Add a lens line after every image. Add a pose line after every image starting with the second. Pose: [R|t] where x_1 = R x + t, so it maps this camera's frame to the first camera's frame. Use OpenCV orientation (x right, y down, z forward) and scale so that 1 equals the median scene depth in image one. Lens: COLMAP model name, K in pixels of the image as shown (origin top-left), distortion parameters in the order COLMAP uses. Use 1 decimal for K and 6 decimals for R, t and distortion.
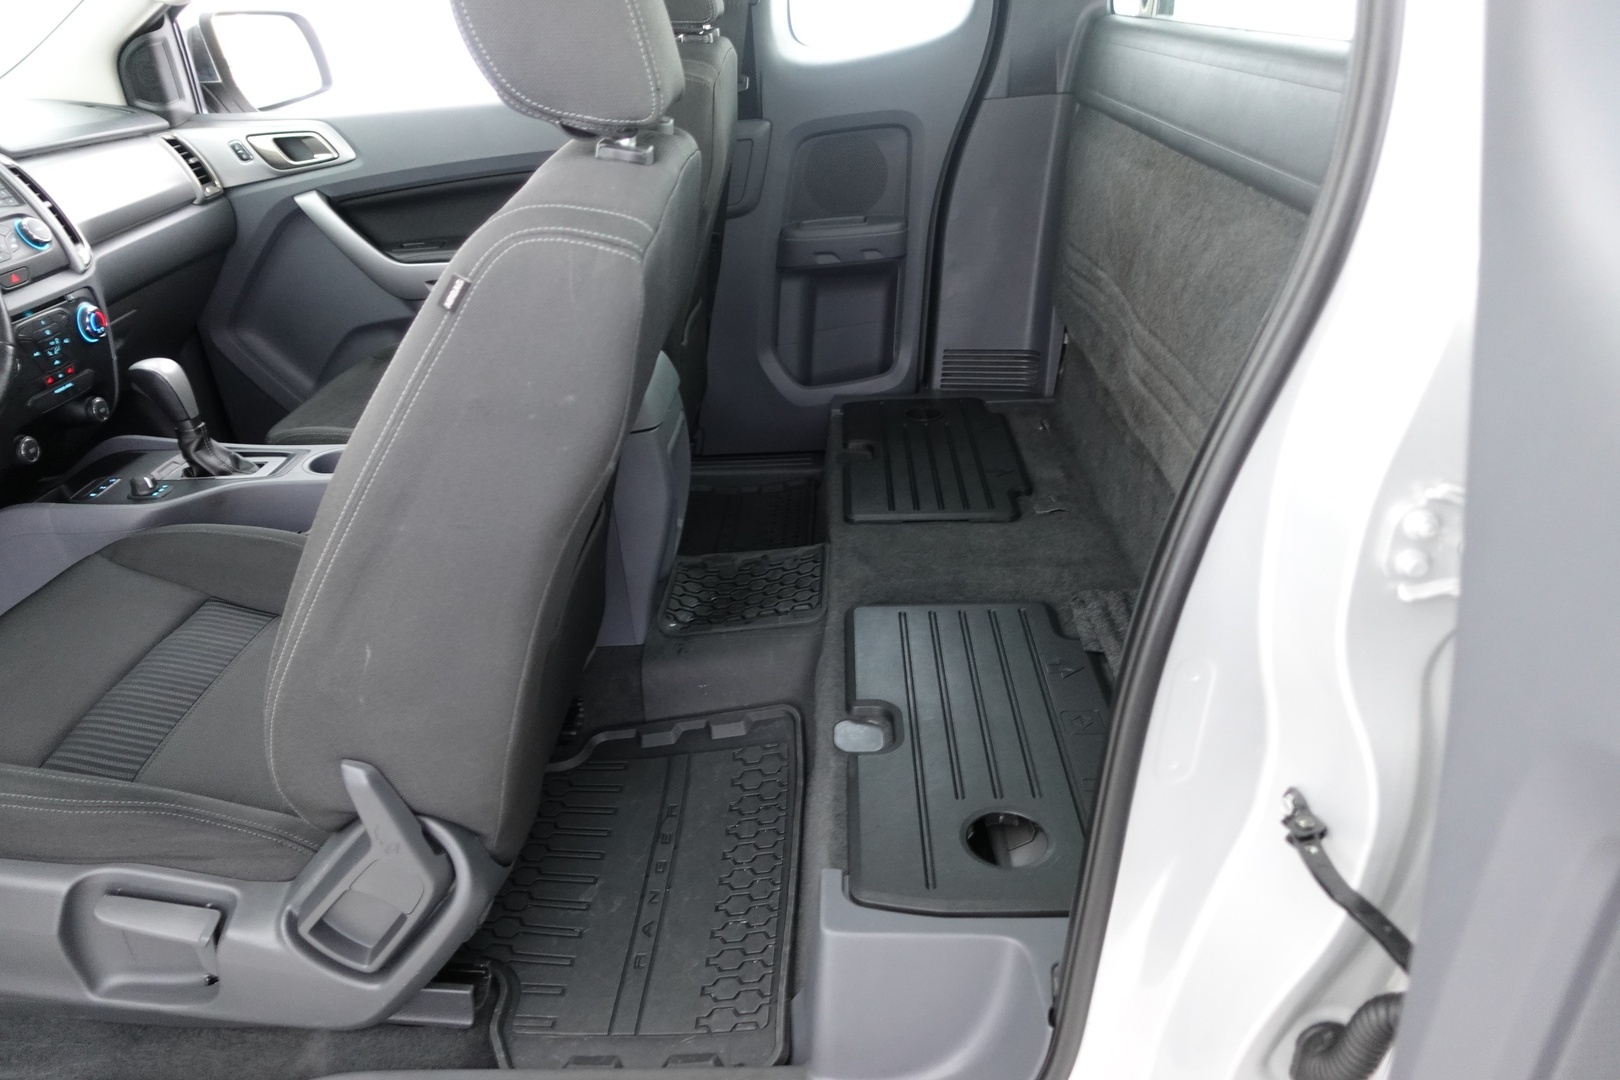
lens RADIAL K [[1097.1, 0, 810.0], [0, 1097.1, 540.0], [0, 0, 1]] dist [-0.003218, 0.007030]
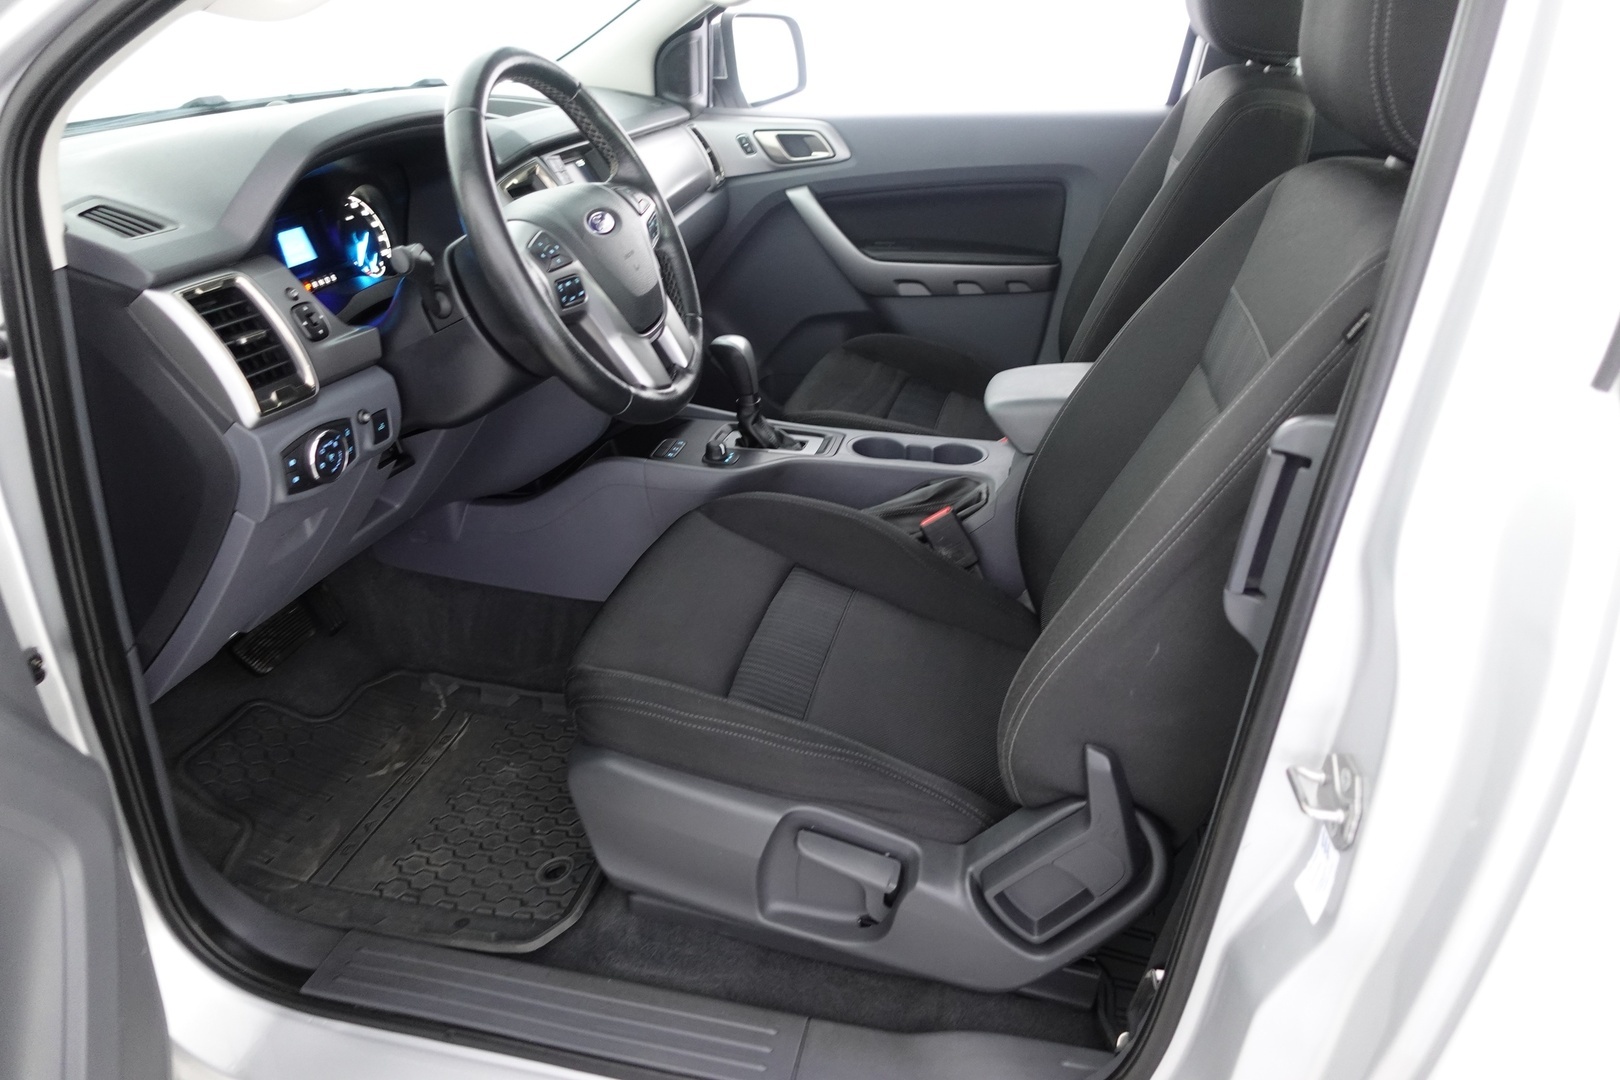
lens RADIAL K [[1097.1, 0, 810.0], [0, 1097.1, 540.0], [0, 0, 1]] dist [-0.003218, 0.007030]
pose [[0.979979, 0.124152, -0.155655, -0.253631], [-0.124718, 0.992173, 0.006164, 0.014406], [0.155202, 0.013372, 0.987792, -0.043356]]
